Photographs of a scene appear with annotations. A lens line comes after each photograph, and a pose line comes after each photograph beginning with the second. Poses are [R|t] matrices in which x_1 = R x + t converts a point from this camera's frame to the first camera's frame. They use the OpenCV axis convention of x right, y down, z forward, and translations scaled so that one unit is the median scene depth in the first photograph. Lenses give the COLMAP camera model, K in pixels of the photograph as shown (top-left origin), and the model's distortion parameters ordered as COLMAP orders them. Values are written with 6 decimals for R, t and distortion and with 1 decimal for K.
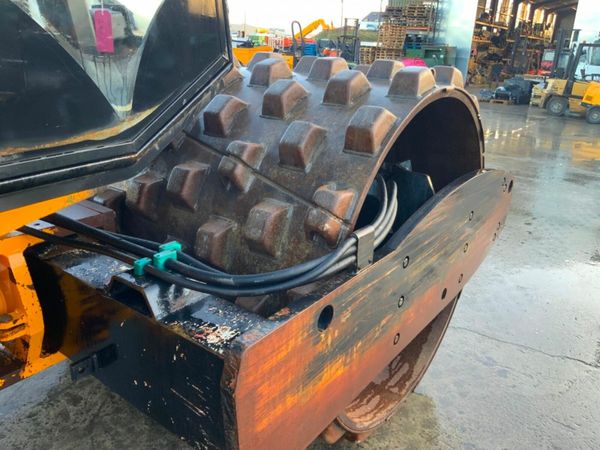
lens RADIAL K [[497.1, 0, 300.0], [0, 497.1, 225.0], [0, 0, 1]] dist [0.097182, -0.180304]
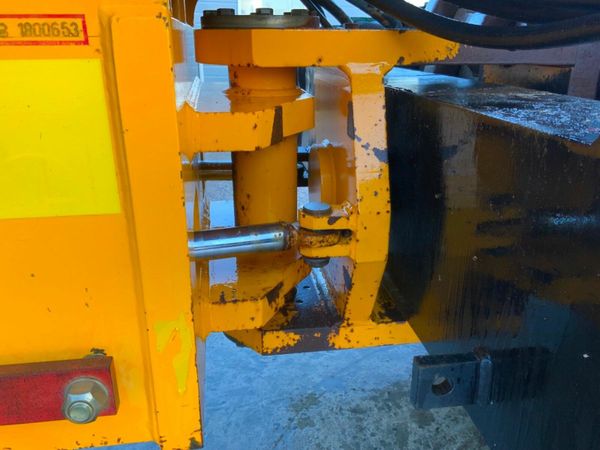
lens RADIAL K [[497.1, 0, 300.0], [0, 497.1, 225.0], [0, 0, 1]] dist [0.097182, -0.180304]
pose [[0.708778, 0.197516, -0.677216, -0.258891], [-0.213910, 0.974979, 0.060481, 0.161471], [0.672217, 0.101996, 0.733294, 0.597932]]
